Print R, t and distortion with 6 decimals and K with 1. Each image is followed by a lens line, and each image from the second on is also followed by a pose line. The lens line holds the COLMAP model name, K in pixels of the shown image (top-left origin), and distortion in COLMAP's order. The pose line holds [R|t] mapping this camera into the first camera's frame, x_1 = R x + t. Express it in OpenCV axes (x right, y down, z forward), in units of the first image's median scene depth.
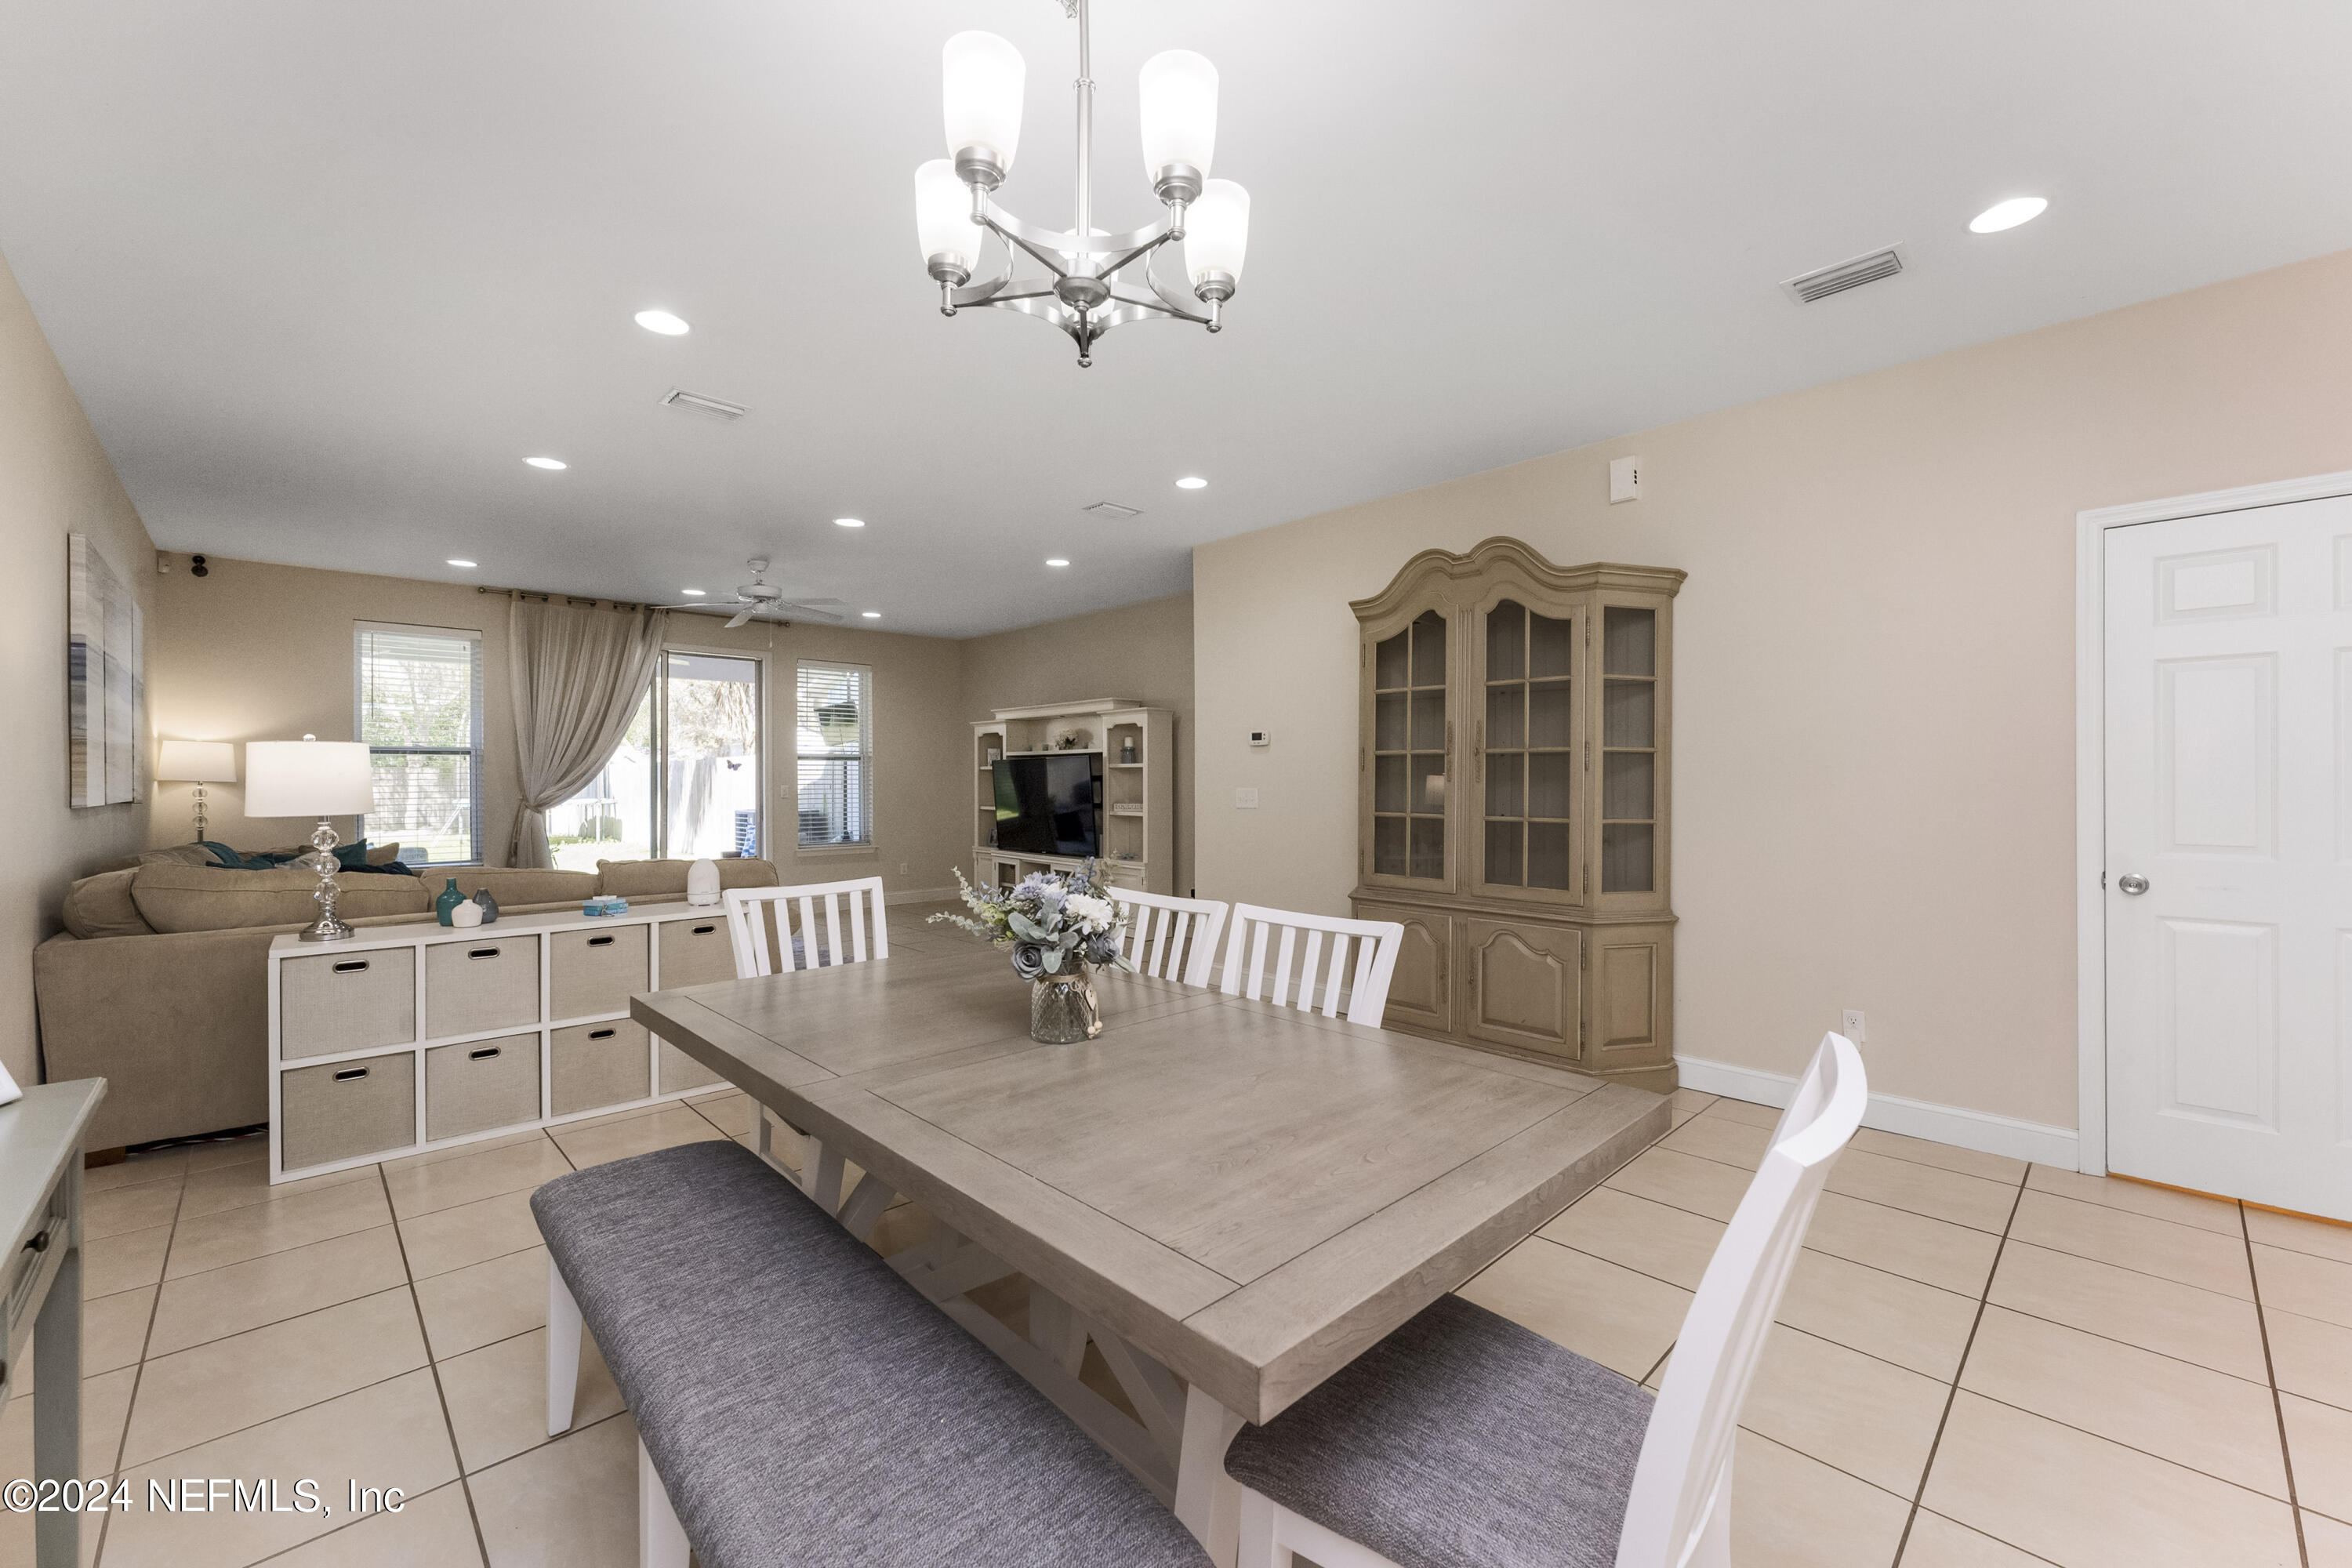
lens RADIAL K [[949.9, 0, 1179.3], [0, 949.9, 779.4], [0, 0, 1]] dist [-0.002327, 0.000498]
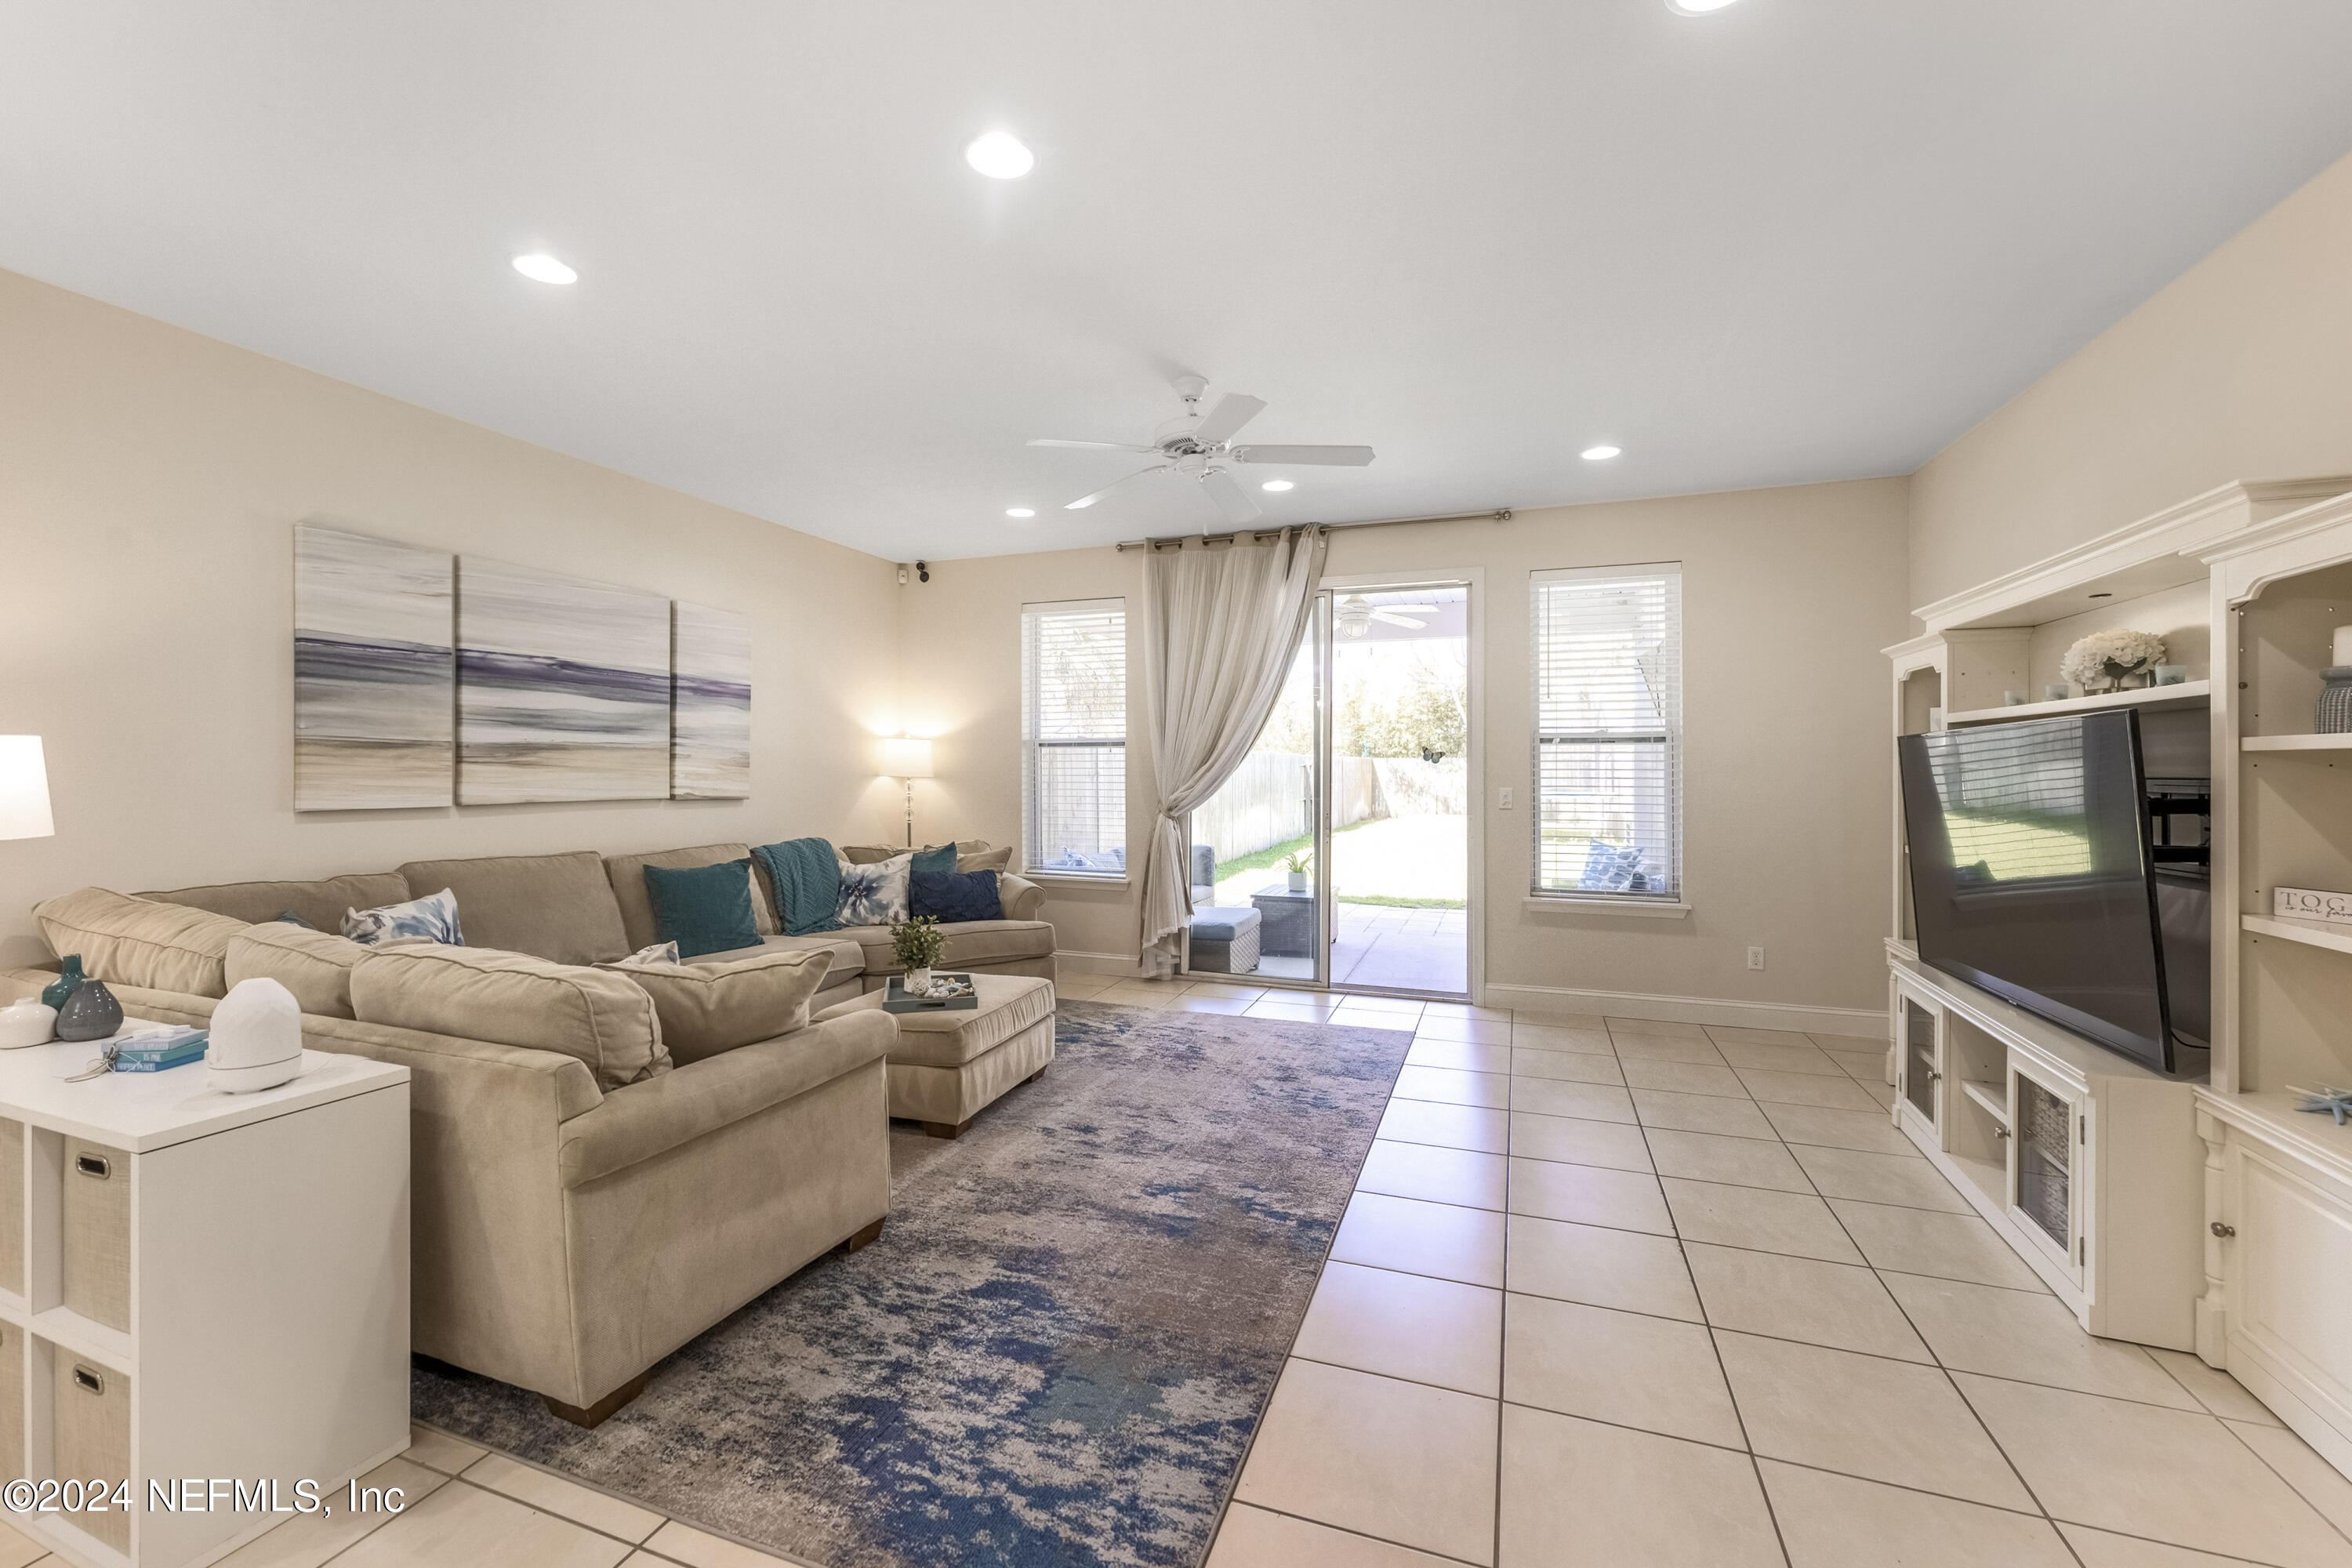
lens RADIAL K [[949.9, 0, 1193.2], [0, 949.9, 767.7], [0, 0, 1]] dist [-0.002327, 0.000498]
pose [[0.434887, 0.002548, -0.900481, 0.048930], [-0.001457, 0.999997, 0.002126, -0.010357], [0.900484, 0.000388, 0.434889, 0.826210]]
